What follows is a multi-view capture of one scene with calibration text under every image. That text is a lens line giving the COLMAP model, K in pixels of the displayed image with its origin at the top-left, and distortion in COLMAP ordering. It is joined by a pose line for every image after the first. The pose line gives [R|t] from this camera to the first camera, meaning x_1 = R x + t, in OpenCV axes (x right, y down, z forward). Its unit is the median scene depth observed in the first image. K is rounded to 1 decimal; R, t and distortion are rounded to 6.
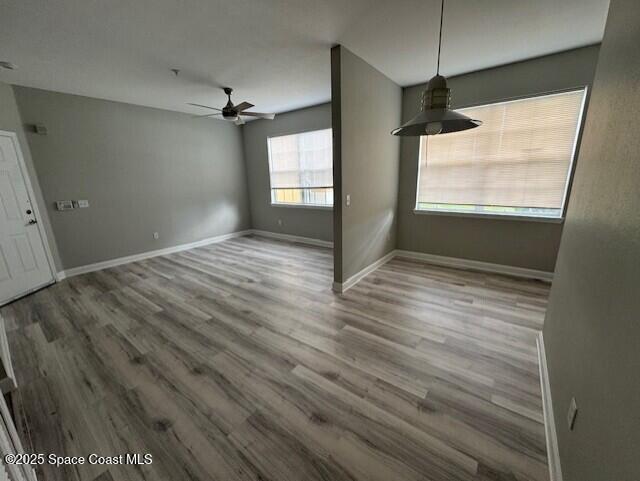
lens RADIAL K [[253.7, 0, 320.9], [0, 253.7, 240.5], [0, 0, 1]] dist [-0.004127, 0.000443]
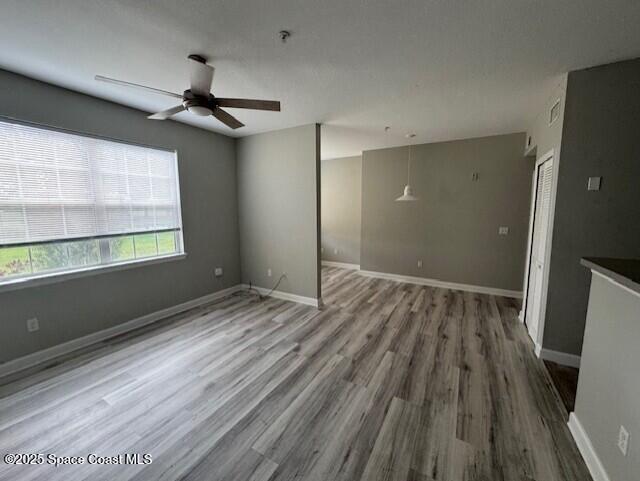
lens RADIAL K [[253.7, 0, 320.2], [0, 253.7, 239.7], [0, 0, 1]] dist [-0.004127, 0.000443]
pose [[-0.112063, -0.097346, 0.988921, -1.070482], [0.249570, 0.960535, 0.122833, -0.244991], [-0.961851, 0.260570, -0.083346, 0.976068]]
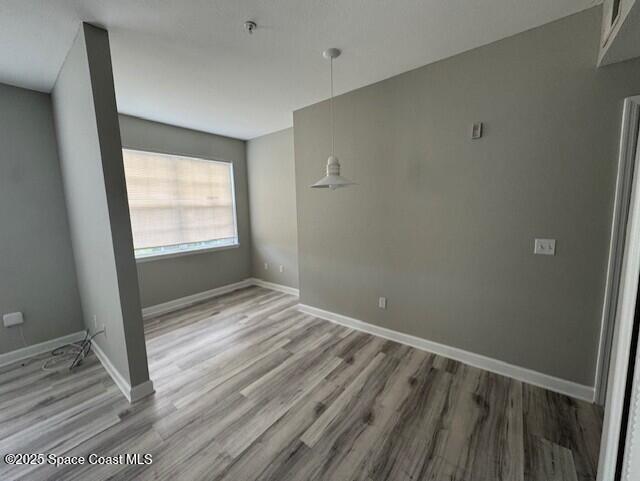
lens RADIAL K [[253.7, 0, 319.8], [0, 253.7, 240.8], [0, 0, 1]] dist [-0.004127, 0.000443]
pose [[0.018828, -0.102992, 0.994504, -0.486152], [0.271193, 0.957917, 0.094069, -0.106304], [-0.962341, 0.267931, 0.045966, 0.428604]]
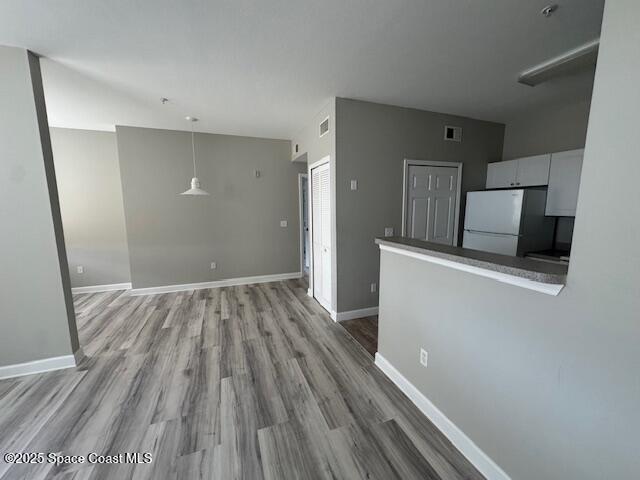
lens RADIAL K [[253.7, 0, 320.2], [0, 253.7, 238.9], [0, 0, 1]] dist [-0.004127, 0.000443]
pose [[-0.843758, -0.039208, 0.535289, -0.882193], [0.158611, 0.934570, 0.318467, -0.255257], [-0.512752, 0.353613, -0.782332, 1.045309]]
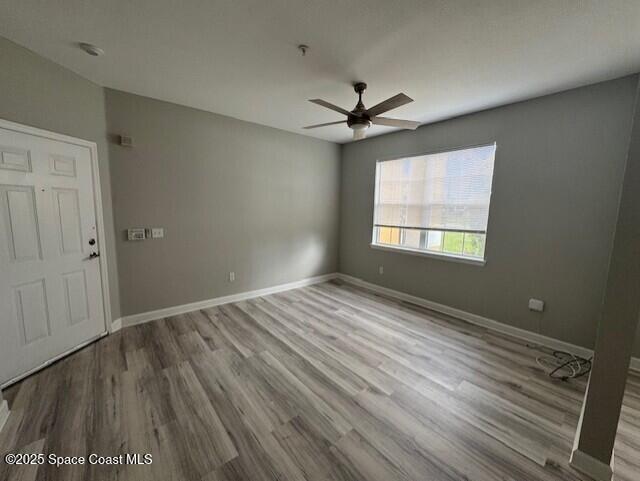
lens RADIAL K [[253.7, 0, 320.4], [0, 253.7, 241.2], [0, 0, 1]] dist [-0.004127, 0.000443]
pose [[0.973165, 0.079527, -0.215931, -0.321049], [-0.103222, 0.989542, -0.100757, -0.111993], [0.205660, 0.120342, 0.971196, 0.402470]]
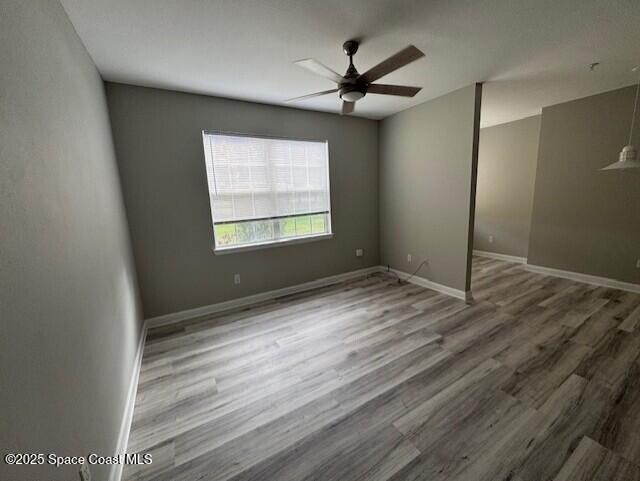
lens RADIAL K [[253.7, 0, 320.2], [0, 253.7, 239.5], [0, 0, 1]] dist [-0.004127, 0.000443]
pose [[0.394669, -0.147830, 0.906853, -1.065839], [0.257541, 0.965207, 0.045259, -0.242170], [-0.881991, 0.215689, 0.419010, 1.004876]]
